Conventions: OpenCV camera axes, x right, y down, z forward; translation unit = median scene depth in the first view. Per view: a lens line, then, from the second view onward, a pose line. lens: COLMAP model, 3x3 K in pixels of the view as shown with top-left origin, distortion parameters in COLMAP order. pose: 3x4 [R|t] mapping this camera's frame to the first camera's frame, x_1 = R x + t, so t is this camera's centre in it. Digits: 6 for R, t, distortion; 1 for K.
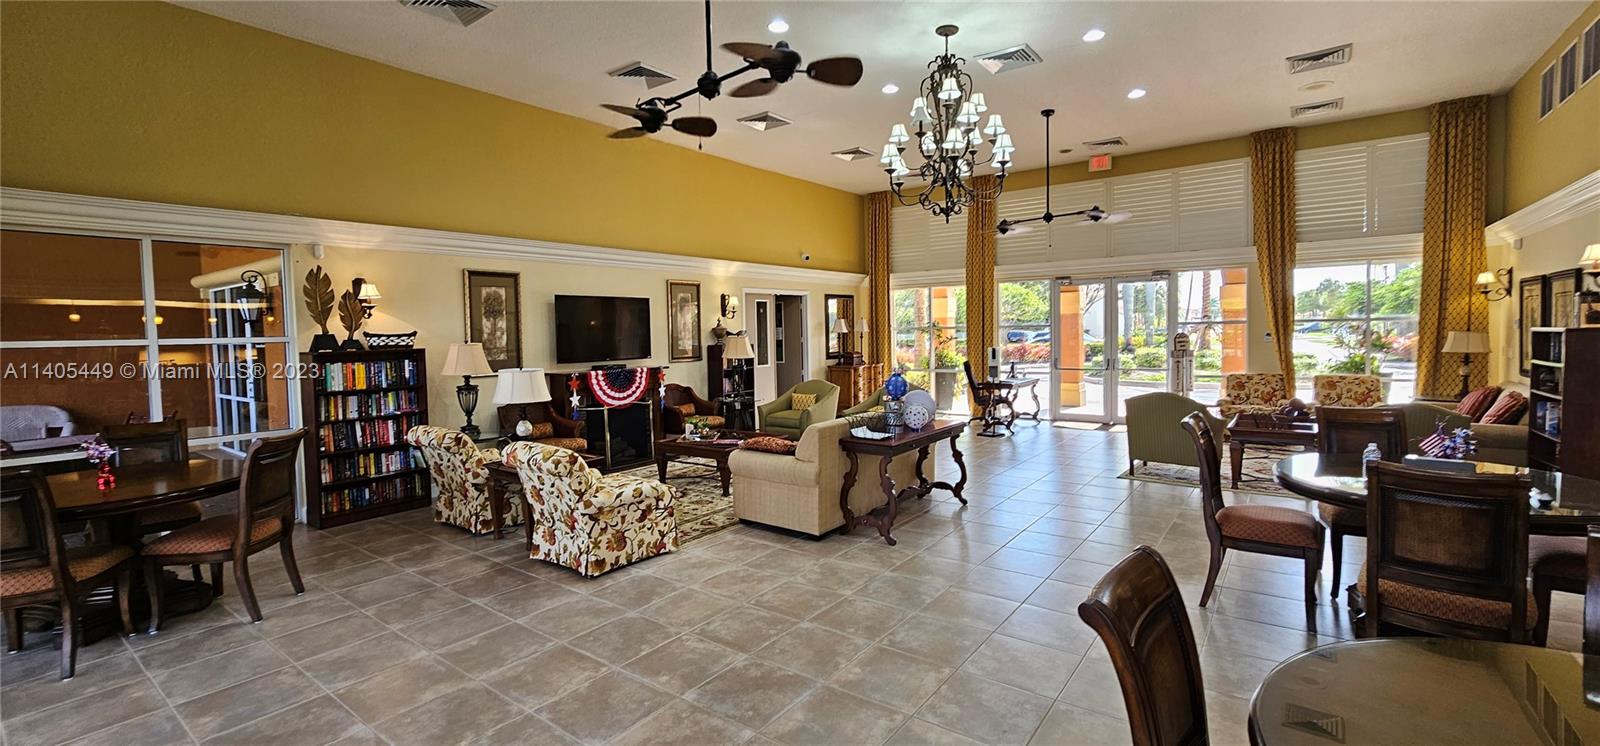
lens RADIAL K [[650.8, 0, 767.1], [0, 650.8, 361.3], [0, 0, 1]] dist [0.000436, -0.000101]
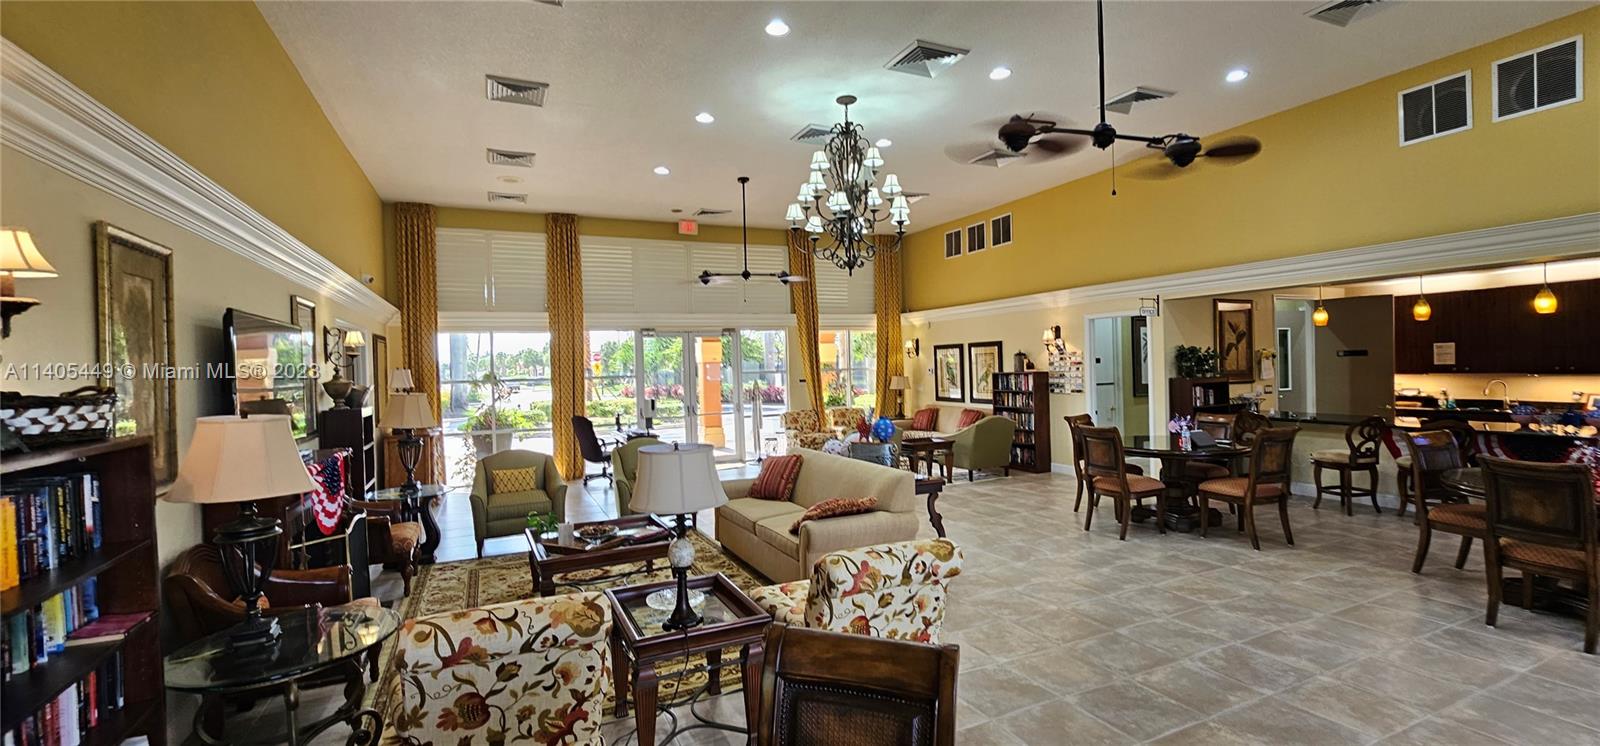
lens RADIAL K [[690.4, 0, 800.0], [0, 690.4, 373.0], [0, 0, 1]] dist [-0.002428, -0.000364]
pose [[0.455774, -0.001413, 0.890094, -0.589012], [0.065364, 0.997352, -0.031886, -0.015765], [-0.887692, 0.072712, 0.454660, 0.437545]]
